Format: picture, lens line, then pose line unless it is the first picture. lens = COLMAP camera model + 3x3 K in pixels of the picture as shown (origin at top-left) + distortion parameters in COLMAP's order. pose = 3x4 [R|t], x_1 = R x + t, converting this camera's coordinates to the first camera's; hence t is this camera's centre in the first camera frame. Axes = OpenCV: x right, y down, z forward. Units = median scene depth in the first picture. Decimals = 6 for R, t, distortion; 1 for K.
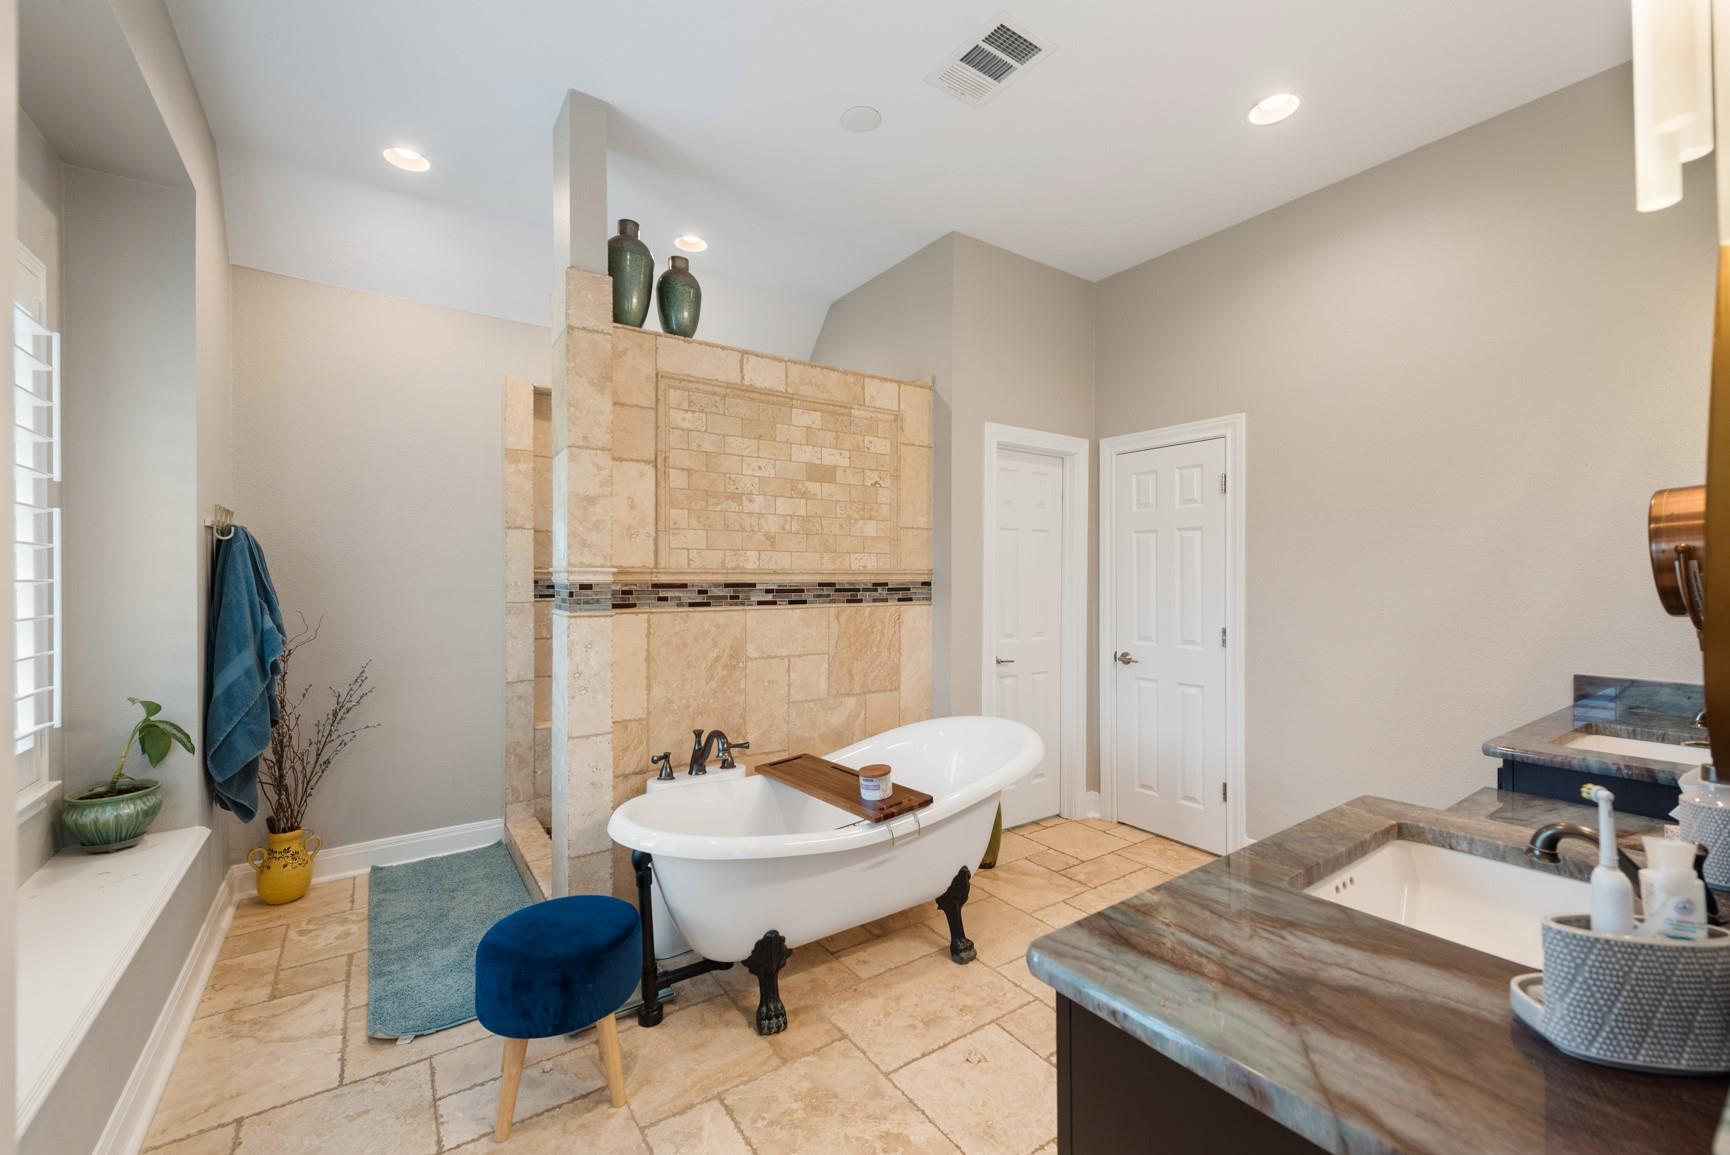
lens RADIAL K [[711.3, 0, 875.8], [0, 711.3, 576.3], [0, 0, 1]] dist [0.000463, -0.000132]
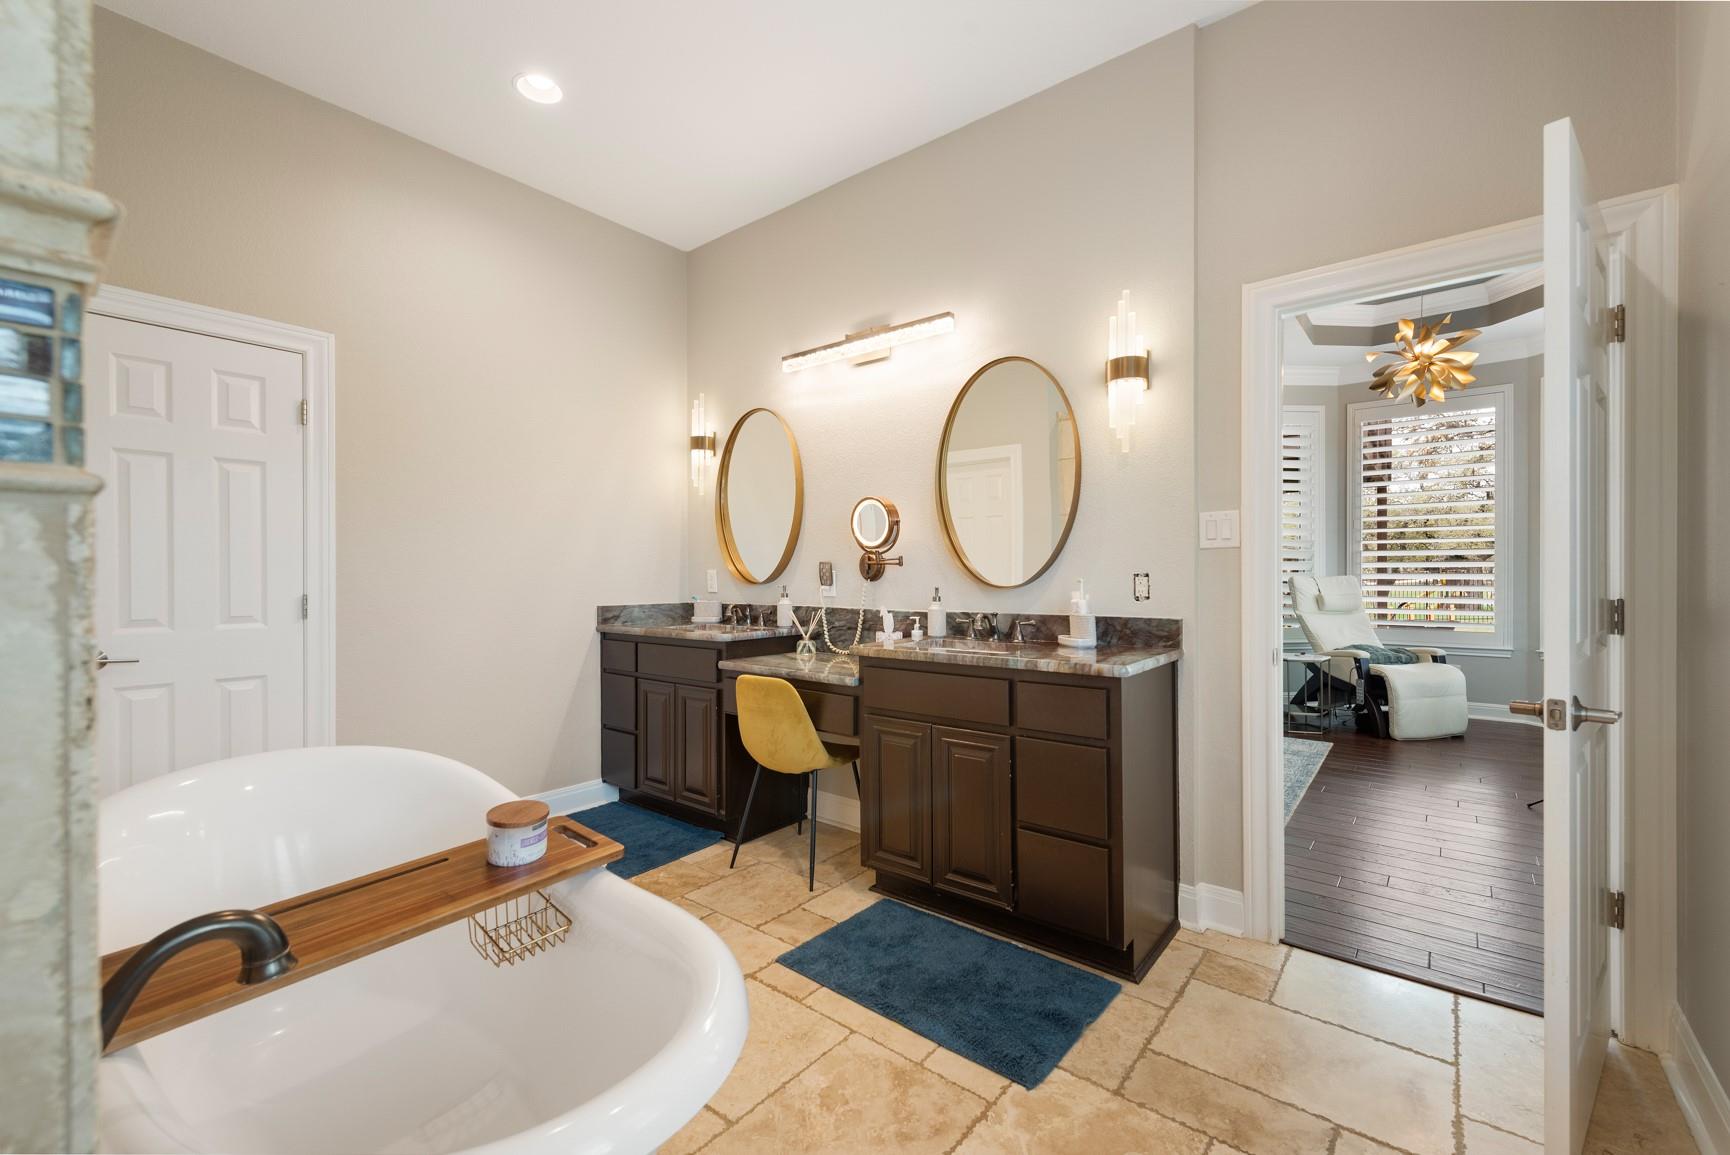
lens RADIAL K [[711.3, 0, 875.8], [0, 711.3, 576.3], [0, 0, 1]] dist [0.000463, -0.000132]
pose [[-0.278643, -0.001626, 0.960393, -0.451703], [0.005651, 0.999978, 0.003333, 0.053223], [-0.960378, 0.006356, -0.278628, 0.610343]]
